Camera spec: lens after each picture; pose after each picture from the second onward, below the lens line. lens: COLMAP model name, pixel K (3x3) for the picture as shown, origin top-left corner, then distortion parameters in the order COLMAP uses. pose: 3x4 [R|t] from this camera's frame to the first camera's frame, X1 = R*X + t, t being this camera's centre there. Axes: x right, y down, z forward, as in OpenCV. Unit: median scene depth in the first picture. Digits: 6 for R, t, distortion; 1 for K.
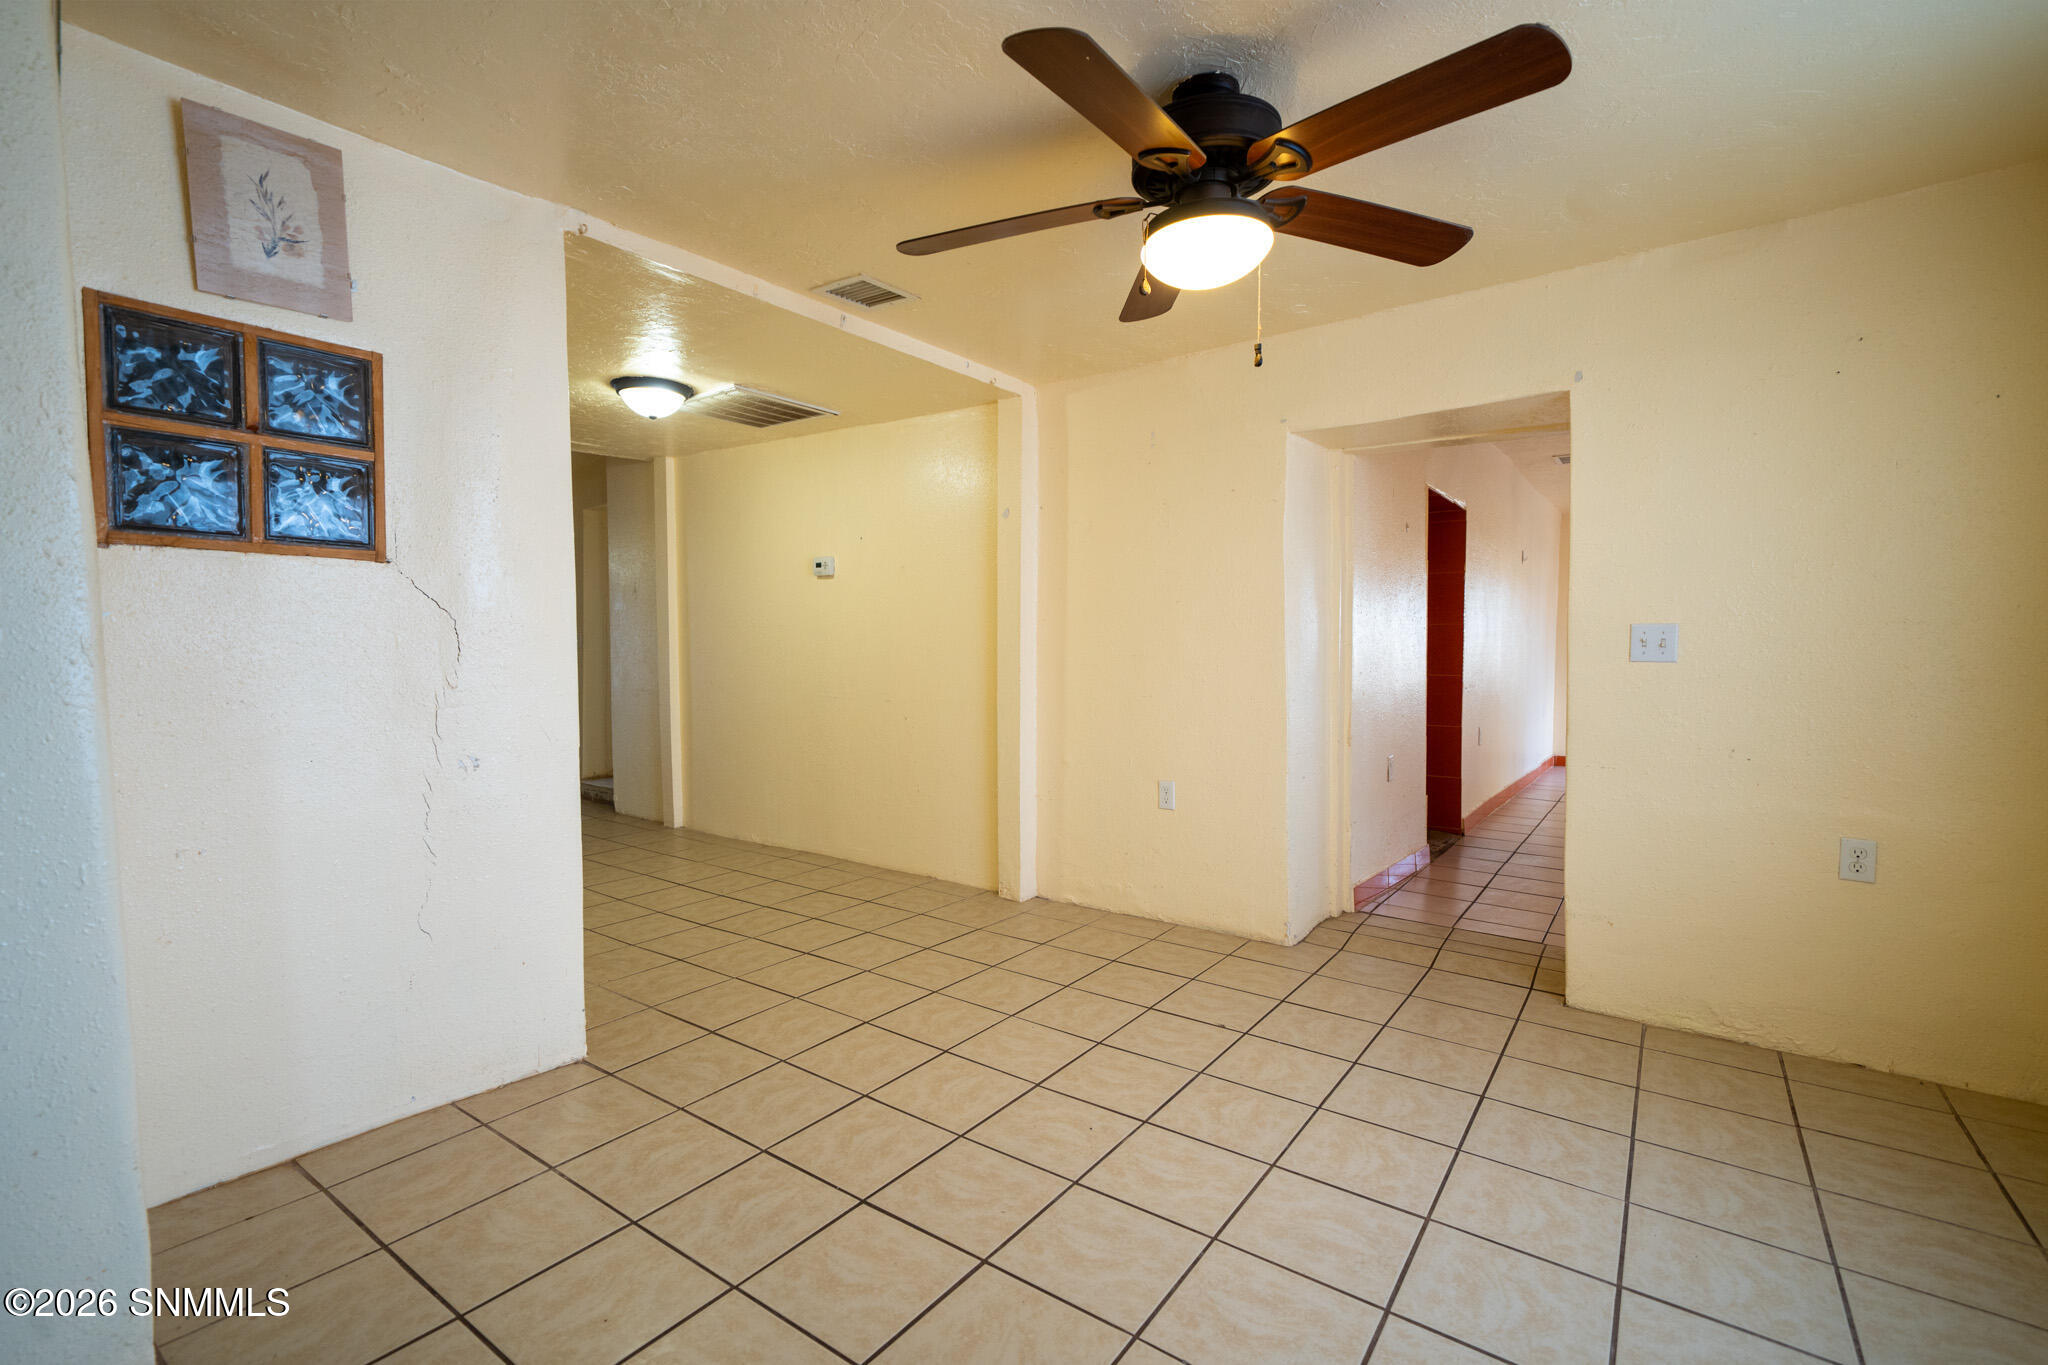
lens RADIAL K [[906.8, 0, 960.2], [0, 906.8, 676.4], [0, 0, 1]] dist [0.008155, 0.002556]
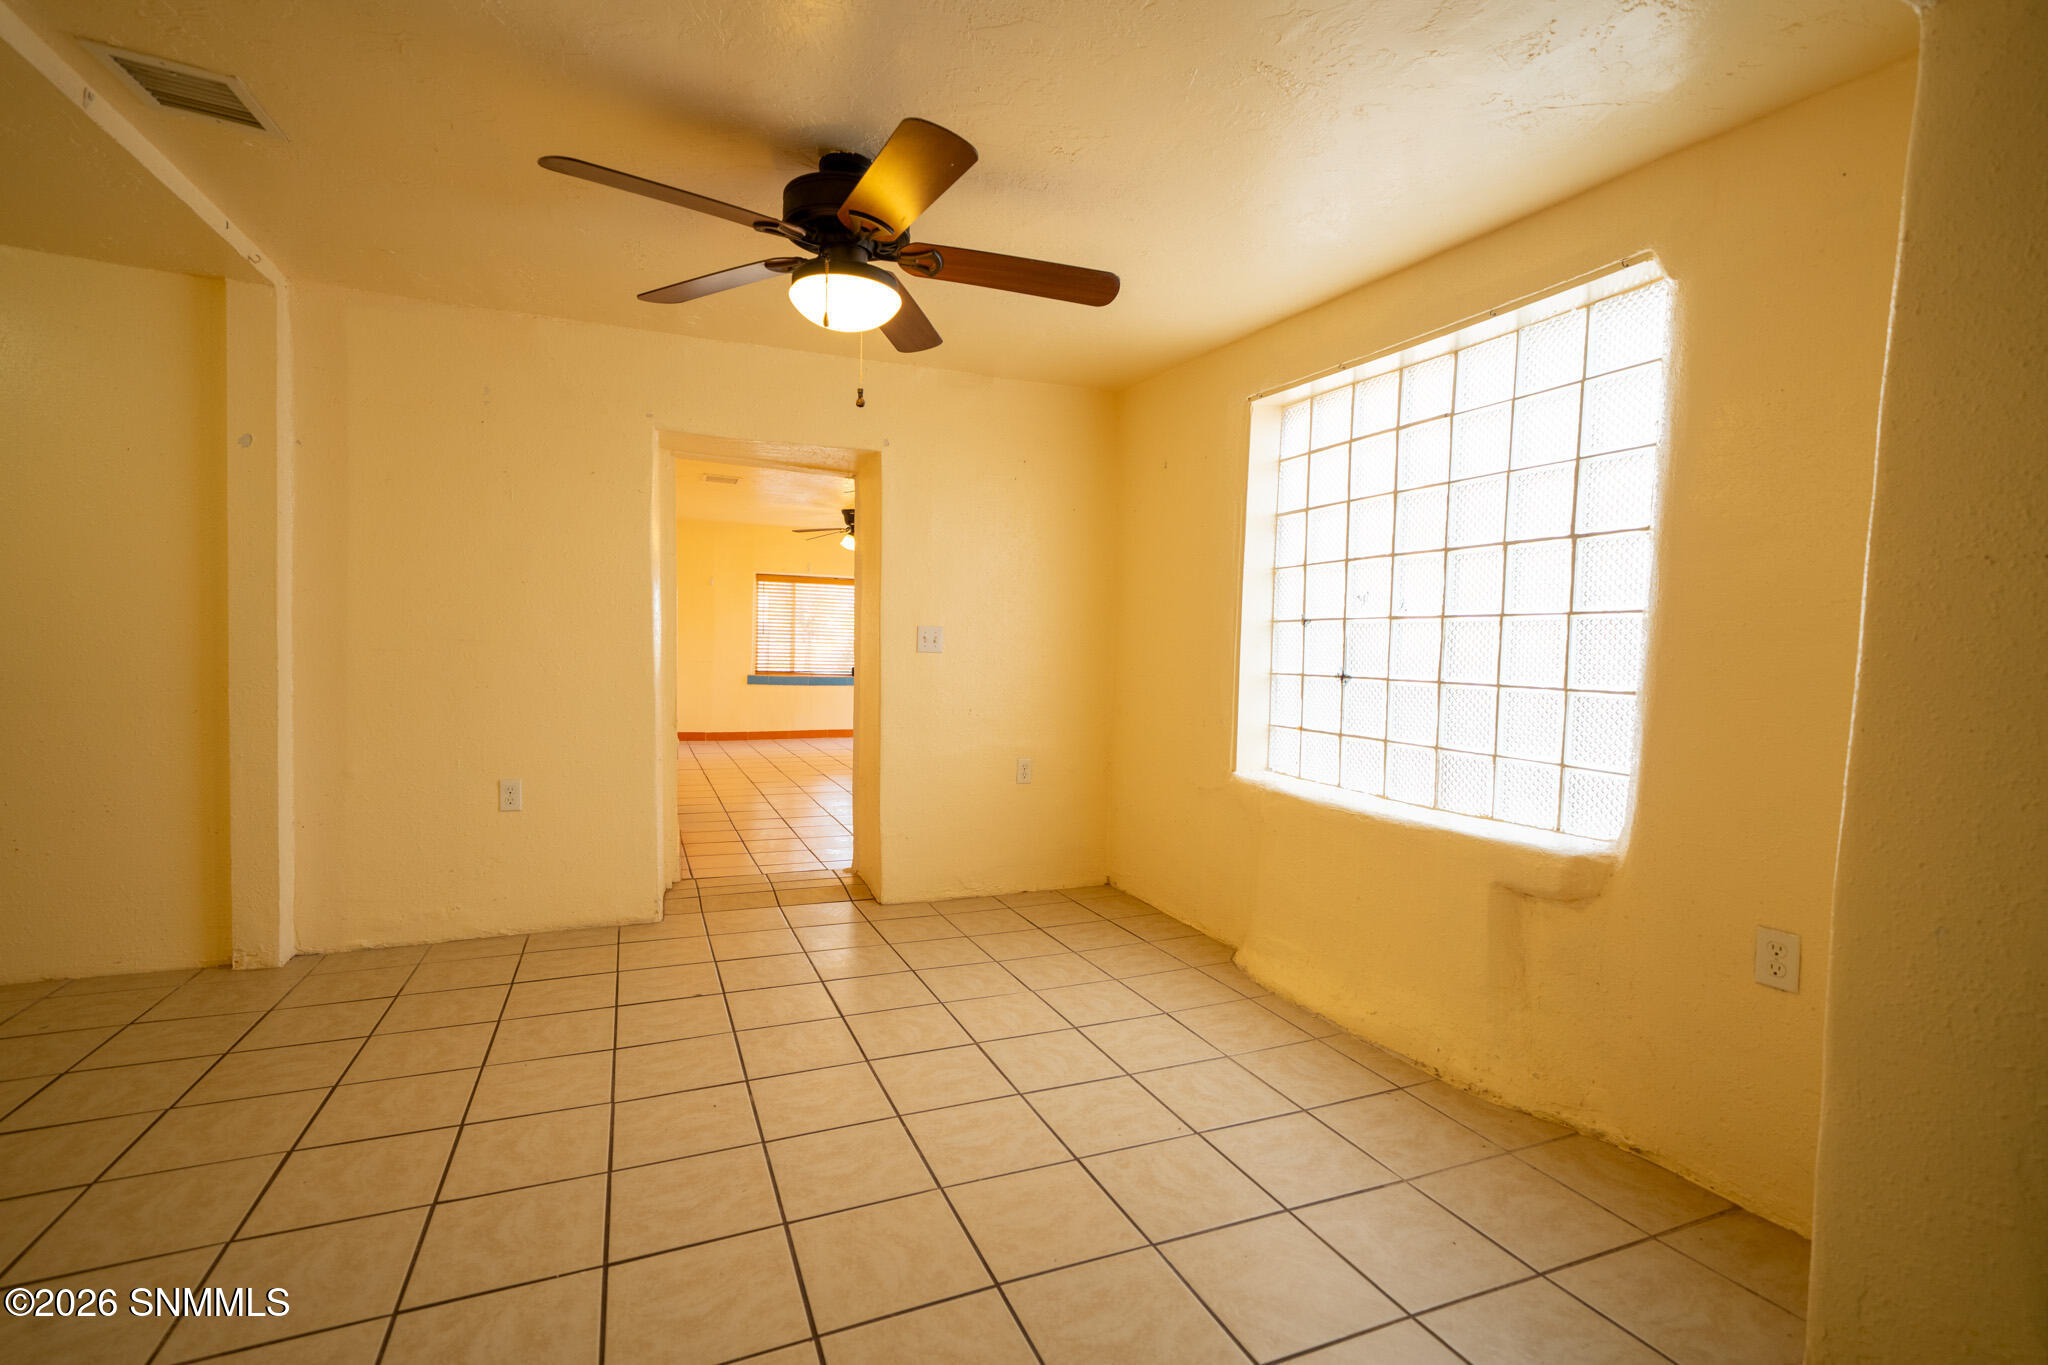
lens RADIAL K [[906.8, 0, 1037.8], [0, 906.8, 675.4], [0, 0, 1]] dist [0.008155, 0.002556]
pose [[0.501141, -0.015372, 0.865229, -0.382591], [0.003330, 0.999869, 0.015835, -0.001719], [-0.865359, -0.005055, 0.501127, 0.119807]]
